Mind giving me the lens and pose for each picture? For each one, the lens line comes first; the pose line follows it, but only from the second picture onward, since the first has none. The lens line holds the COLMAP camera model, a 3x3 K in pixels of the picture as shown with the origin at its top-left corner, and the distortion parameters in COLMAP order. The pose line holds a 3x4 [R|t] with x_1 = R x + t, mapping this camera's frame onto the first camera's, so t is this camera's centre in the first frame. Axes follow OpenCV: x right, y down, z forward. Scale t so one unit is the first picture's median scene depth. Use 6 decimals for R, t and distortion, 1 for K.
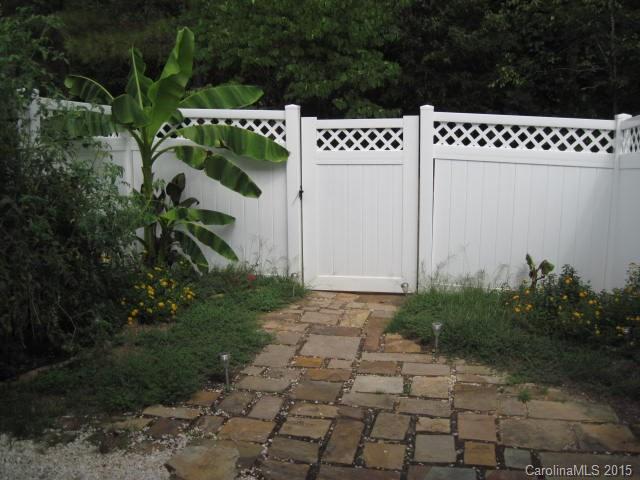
lens RADIAL K [[654.5, 0, 320.8], [0, 654.5, 240.4], [0, 0, 1]] dist [-0.072547, -0.006954]
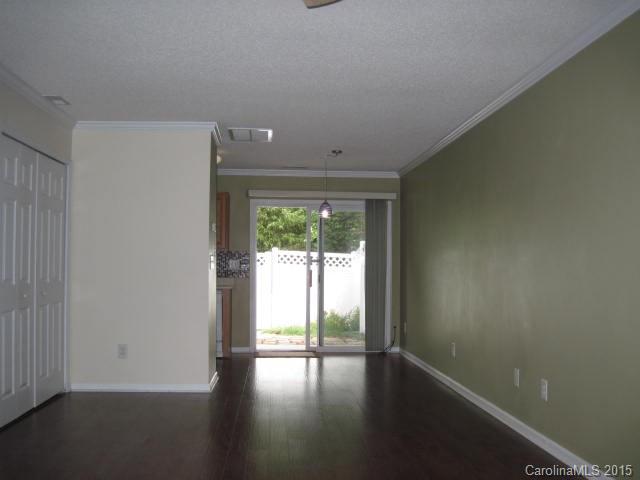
lens RADIAL K [[654.5, 0, 320.8], [0, 654.5, 240.4], [0, 0, 1]] dist [-0.072547, -0.006954]
pose [[0.967298, 0.024830, 0.252426, -0.270497], [0.035105, 0.972513, -0.230186, 0.313422], [-0.251203, 0.231520, 0.939838, -1.254670]]
